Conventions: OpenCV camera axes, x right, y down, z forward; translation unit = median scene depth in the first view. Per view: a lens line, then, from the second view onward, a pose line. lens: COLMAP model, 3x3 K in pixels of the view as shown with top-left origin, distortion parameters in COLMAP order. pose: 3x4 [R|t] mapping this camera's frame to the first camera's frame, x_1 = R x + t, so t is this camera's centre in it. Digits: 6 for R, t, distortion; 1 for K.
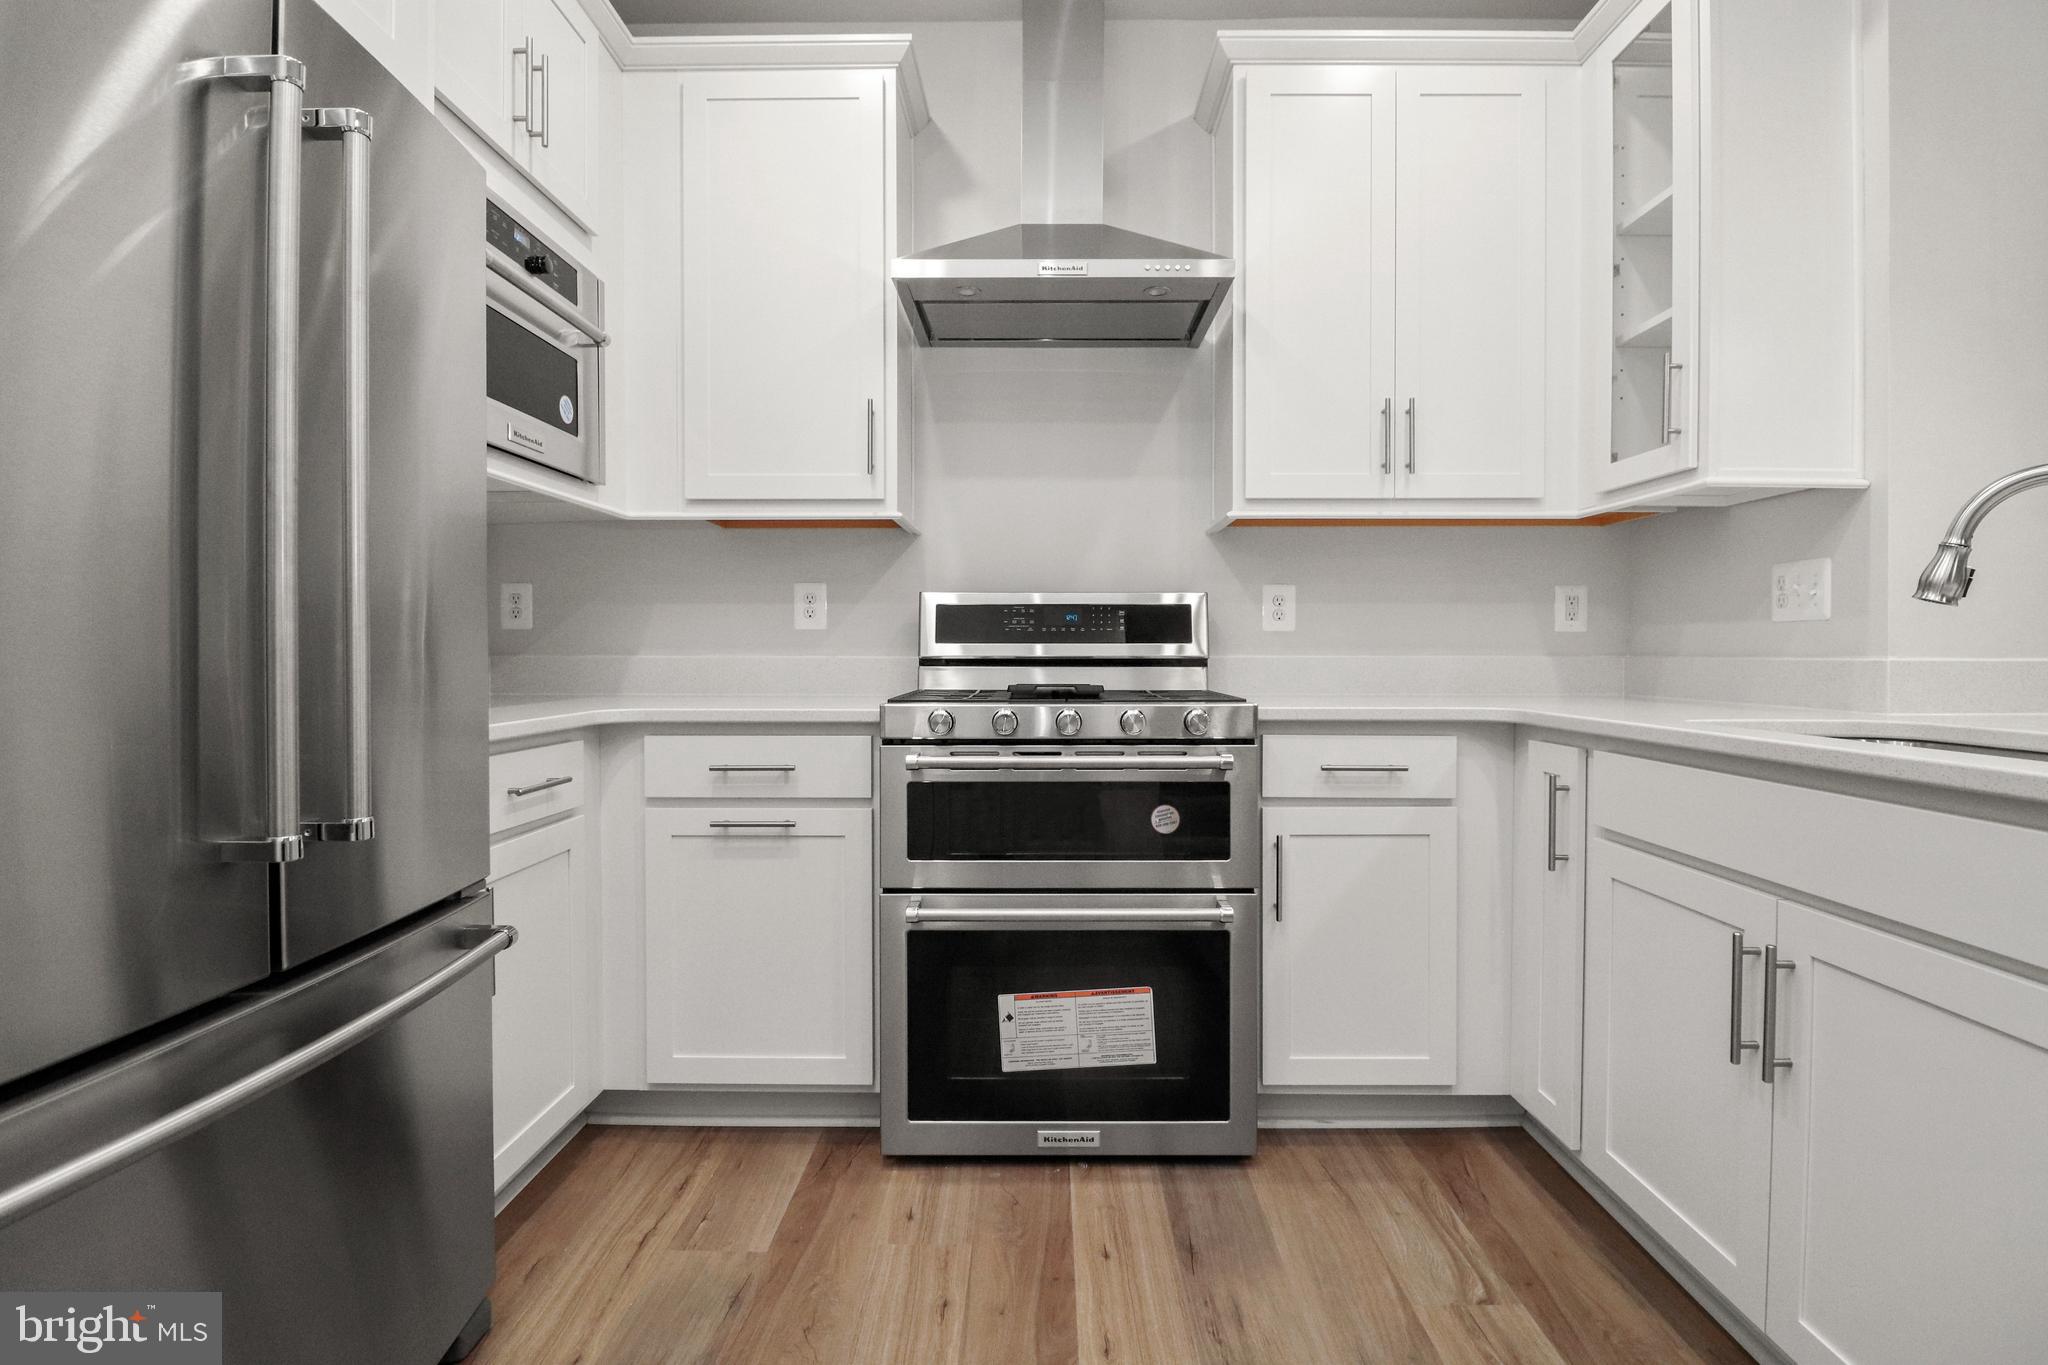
lens RADIAL K [[975.7, 0, 1029.8], [0, 975.7, 659.3], [0, 0, 1]] dist [-0.014300, -0.000390]
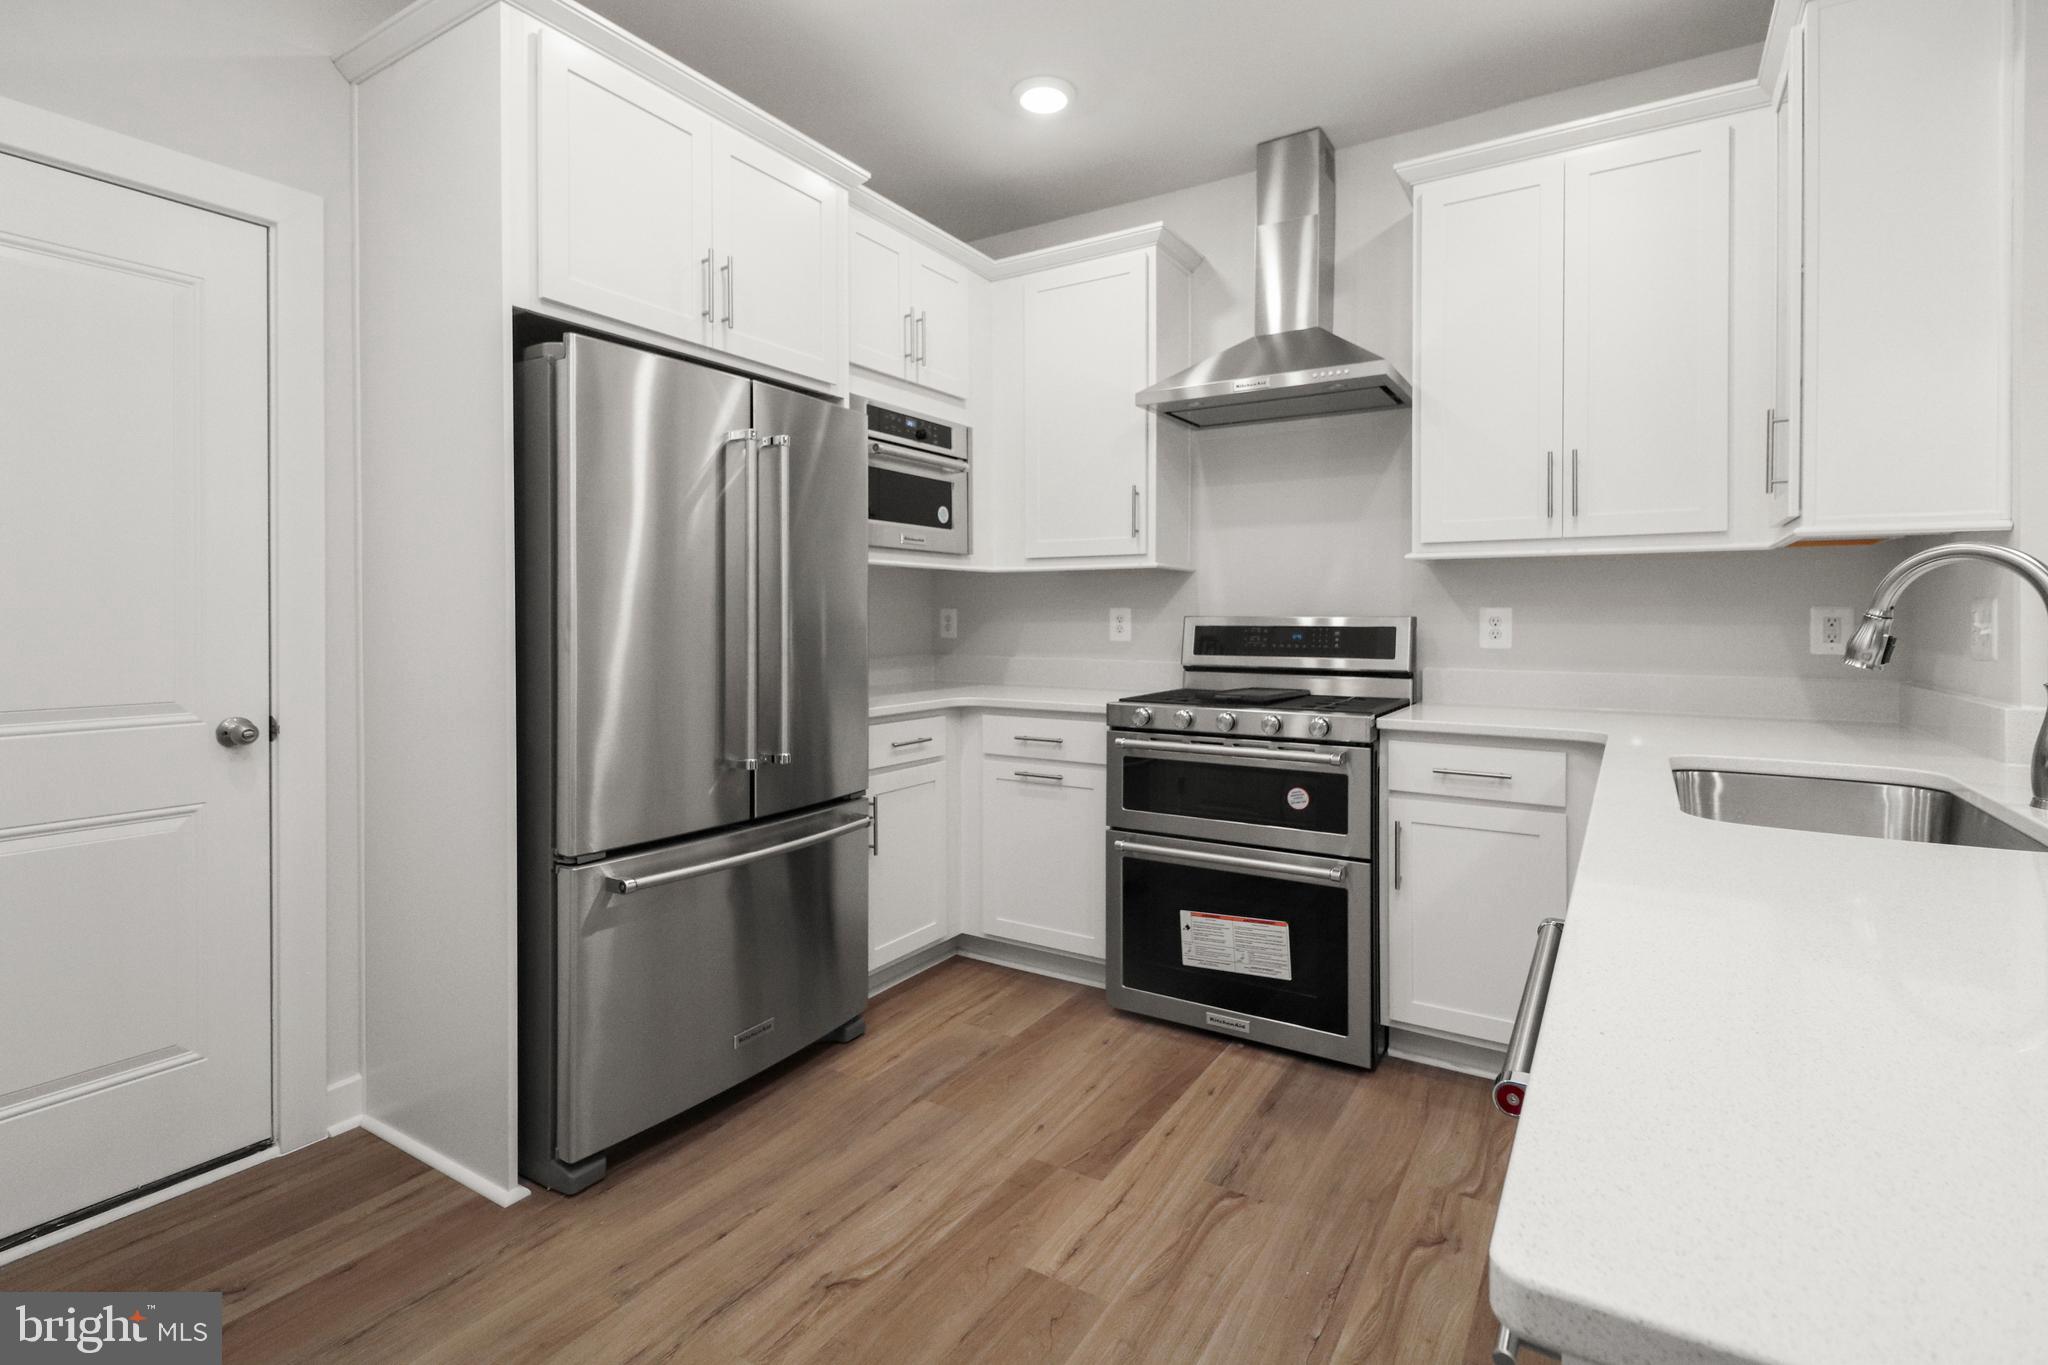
lens RADIAL K [[959.1, 0, 1026.7], [0, 959.1, 612.5], [0, 0, 1]] dist [0.000102, -0.000219]
pose [[0.853843, -0.000676, -0.520531, 0.498280], [-0.005860, 0.999923, -0.010909, -0.074105], [0.520498, 0.012365, 0.853773, -0.319234]]
